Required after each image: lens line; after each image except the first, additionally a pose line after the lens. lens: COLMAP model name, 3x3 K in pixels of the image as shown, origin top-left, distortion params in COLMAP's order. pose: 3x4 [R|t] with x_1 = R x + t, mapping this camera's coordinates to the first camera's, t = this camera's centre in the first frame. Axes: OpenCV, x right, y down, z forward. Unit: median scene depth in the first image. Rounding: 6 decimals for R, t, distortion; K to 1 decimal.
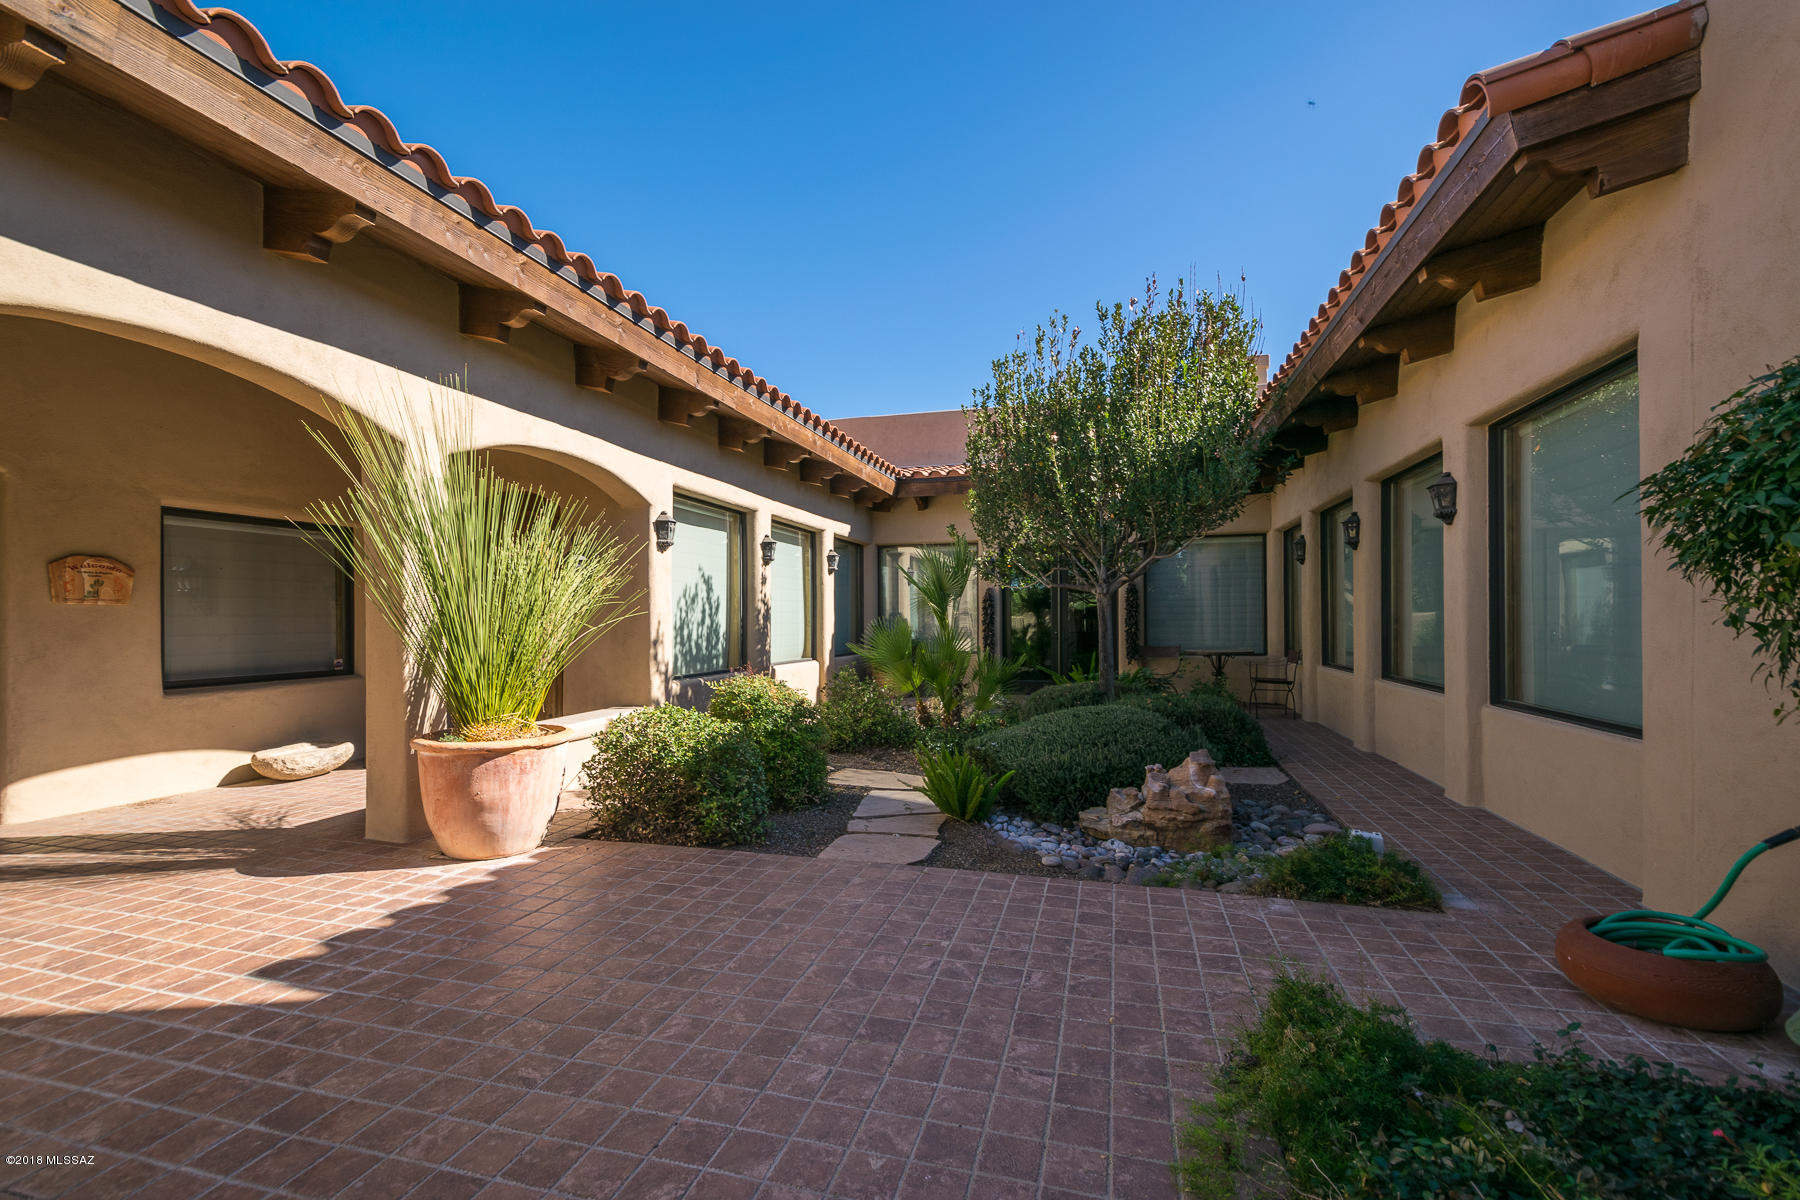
lens RADIAL K [[788.2, 0, 901.7], [0, 788.2, 610.2], [0, 0, 1]] dist [0.001487, 0.000025]
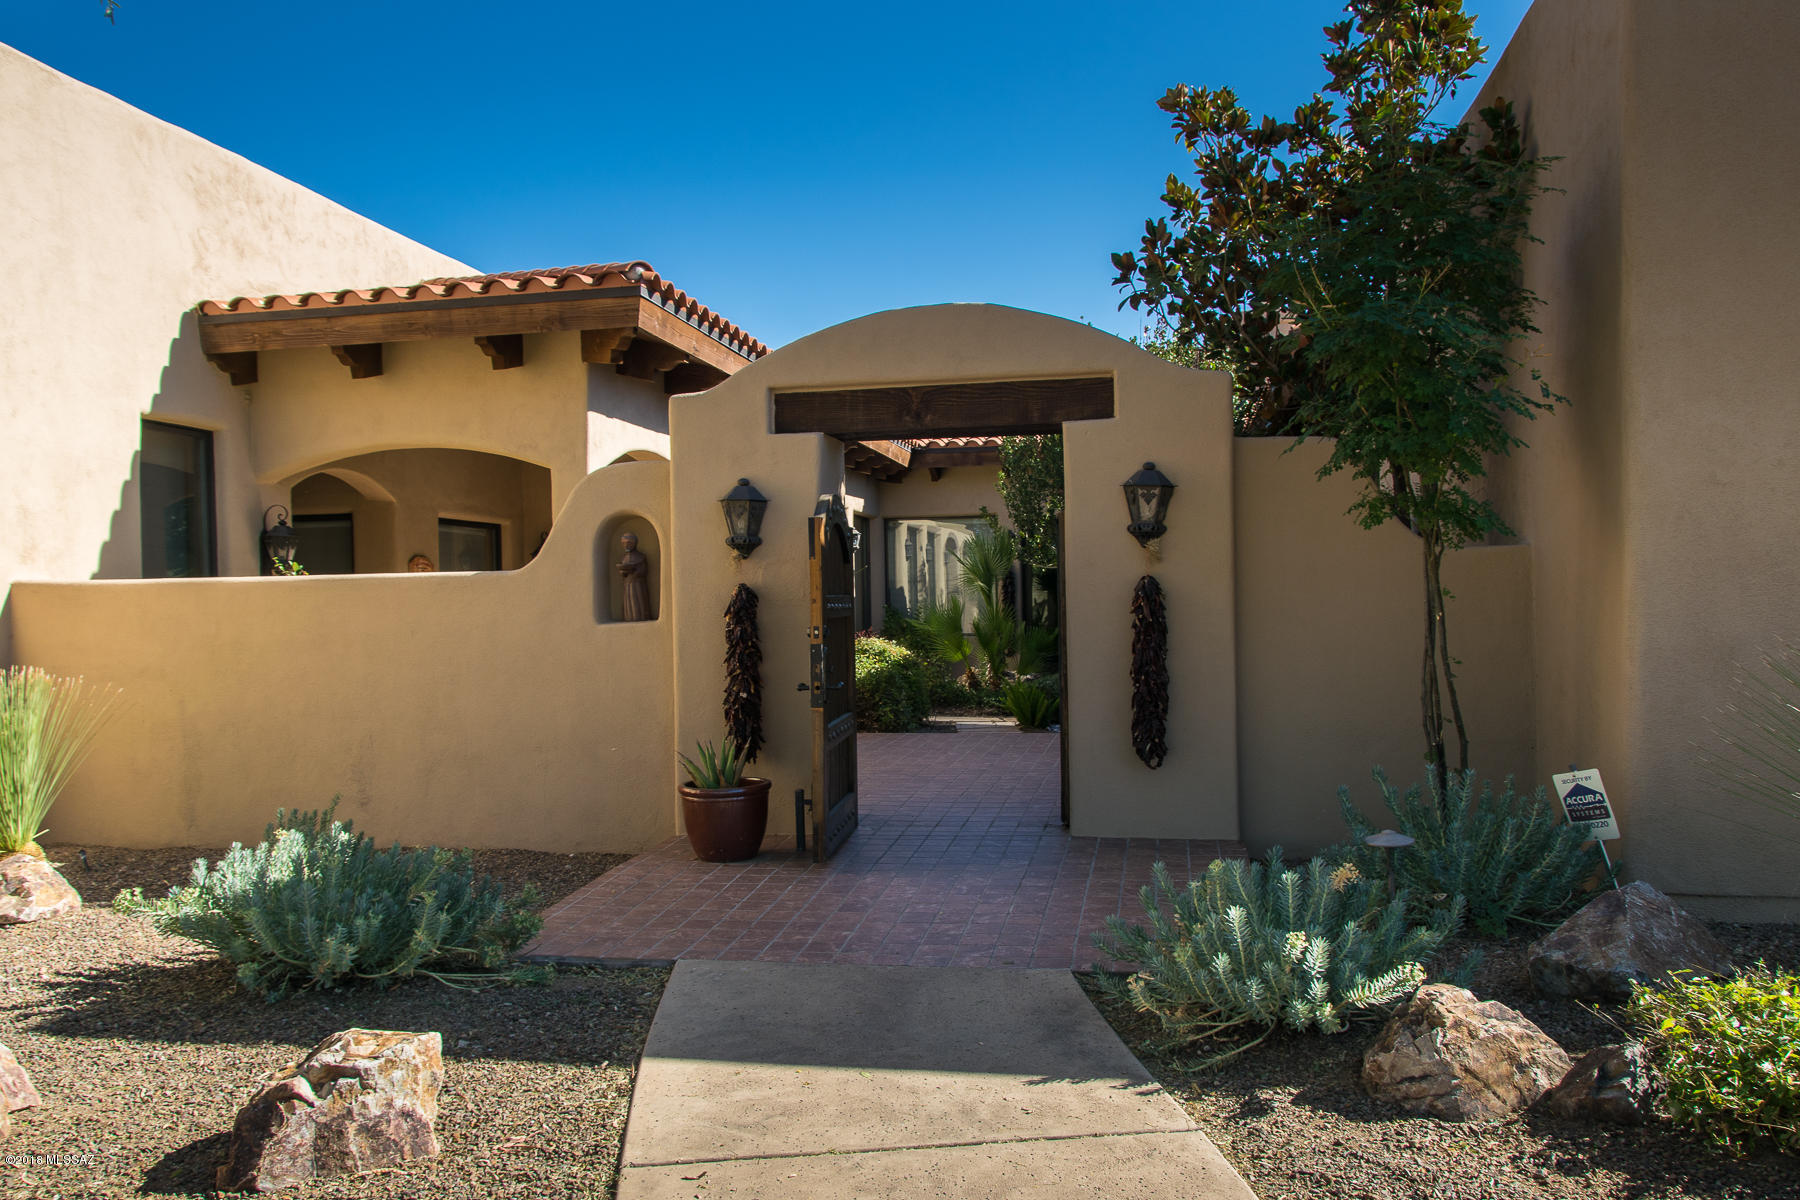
lens RADIAL K [[1430.3, 0, 898.7], [0, 1430.3, 598.8], [0, 0, 1]] dist [-0.013294, -0.001446]
pose [[0.996392, -0.022985, 0.081693, -0.165082], [0.023194, 0.999730, -0.001606, 0.013198], [-0.081634, 0.003495, 0.996656, -0.698479]]
